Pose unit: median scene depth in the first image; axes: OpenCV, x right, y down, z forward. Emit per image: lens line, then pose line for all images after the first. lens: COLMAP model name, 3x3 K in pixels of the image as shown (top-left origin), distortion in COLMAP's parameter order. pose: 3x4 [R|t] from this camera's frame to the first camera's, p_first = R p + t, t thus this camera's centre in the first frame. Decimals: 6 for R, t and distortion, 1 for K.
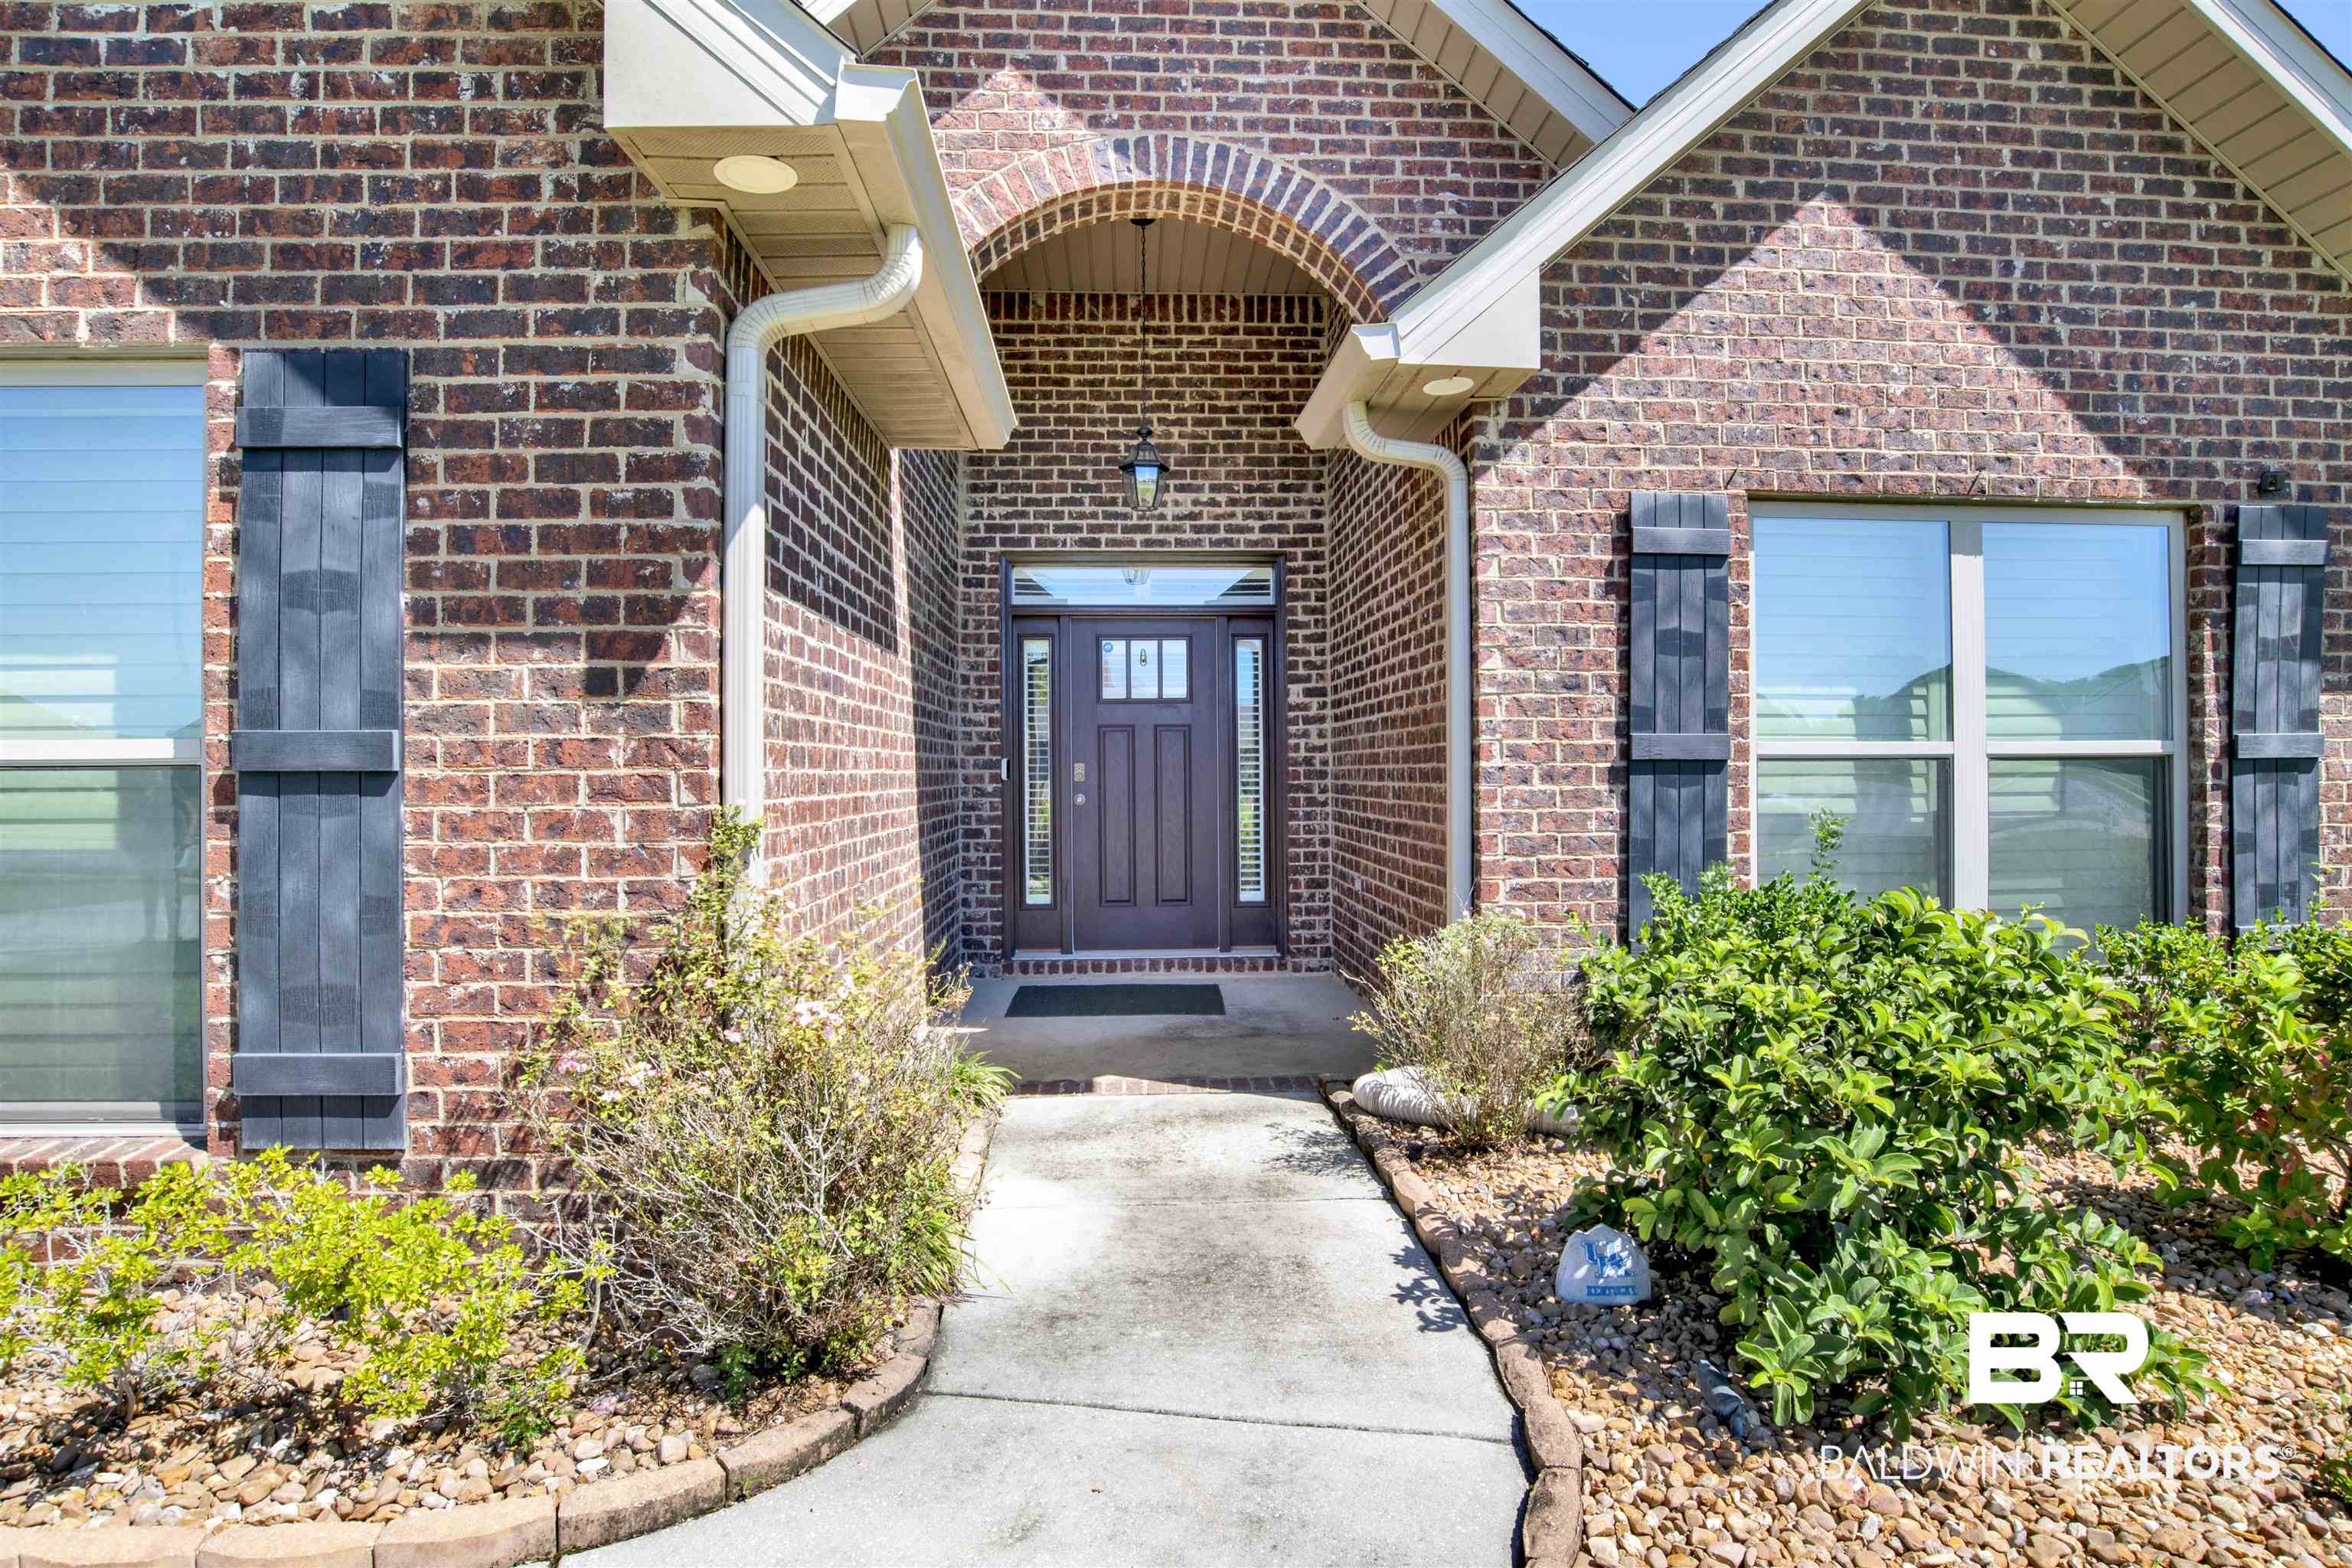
lens RADIAL K [[1277.5, 0, 1177.2], [0, 1277.5, 774.6], [0, 0, 1]] dist [-0.027263, 0.005231]
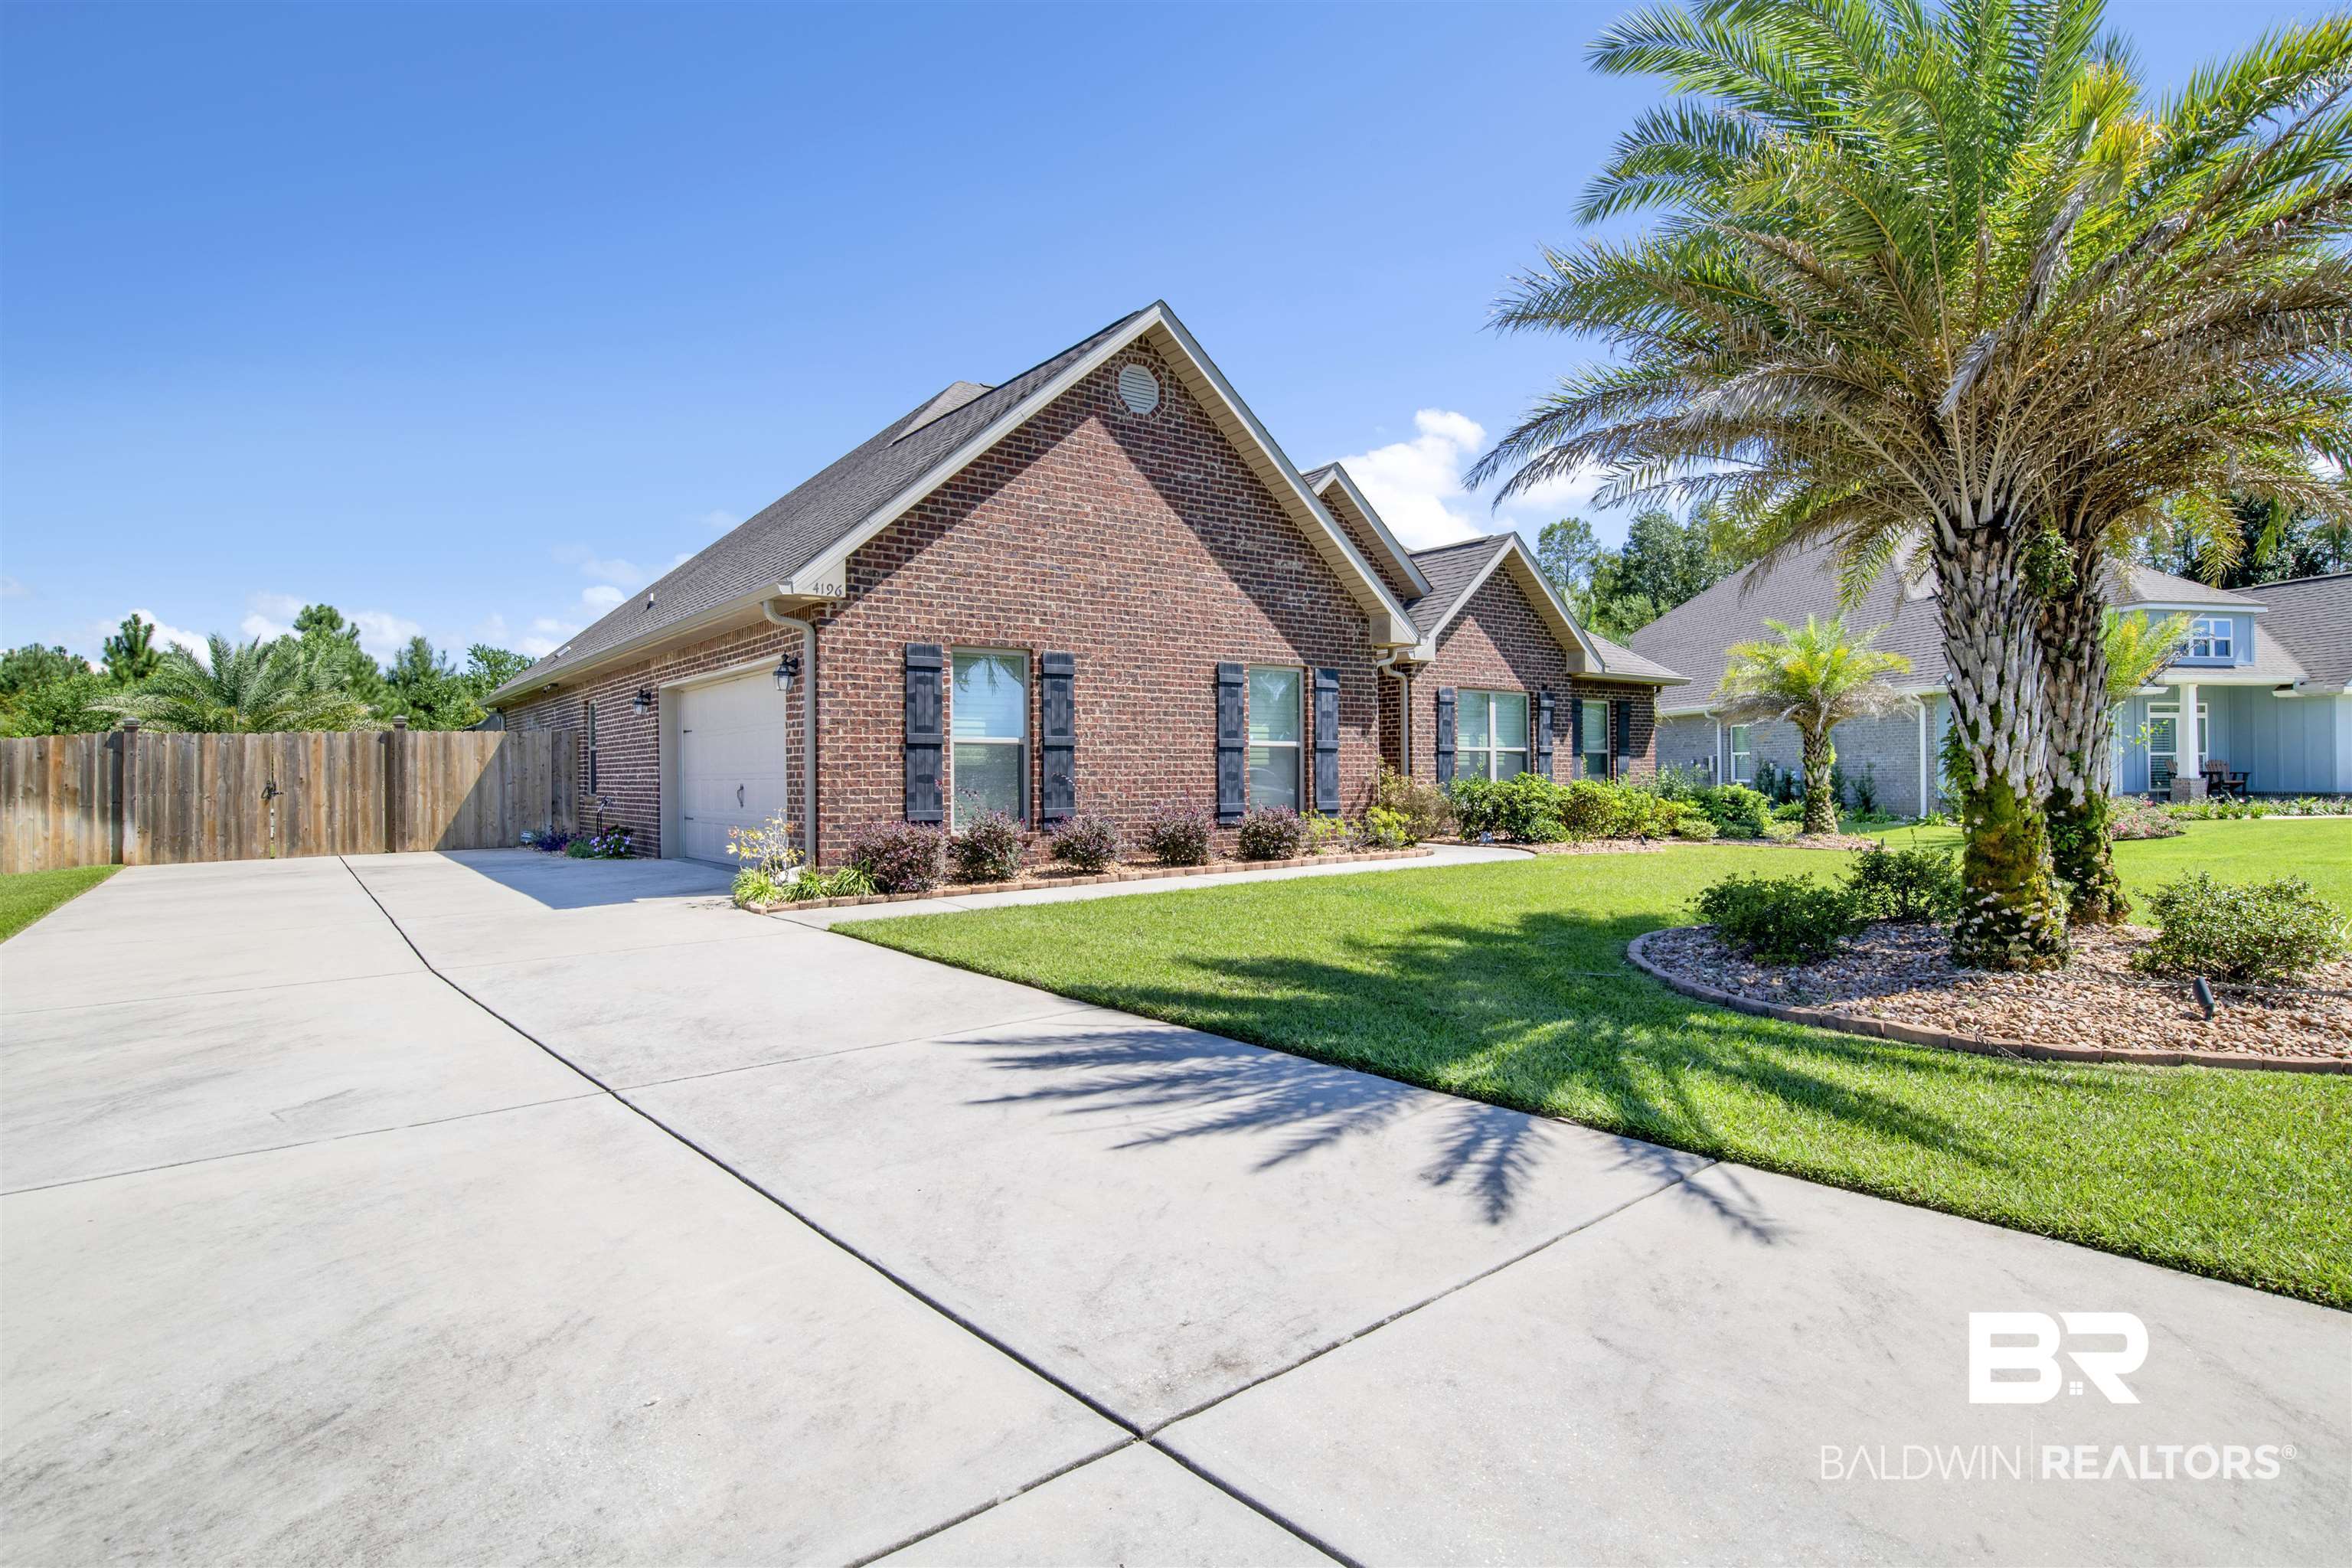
lens RADIAL K [[1277.5, 0, 1173.7], [0, 1277.5, 780.5], [0, 0, 1]] dist [-0.027263, 0.005231]
pose [[0.842746, -0.002322, 0.538306, -2.583709], [0.003932, 0.999991, -0.001842, 0.087426], [-0.538296, 0.003669, 0.842748, -2.013294]]
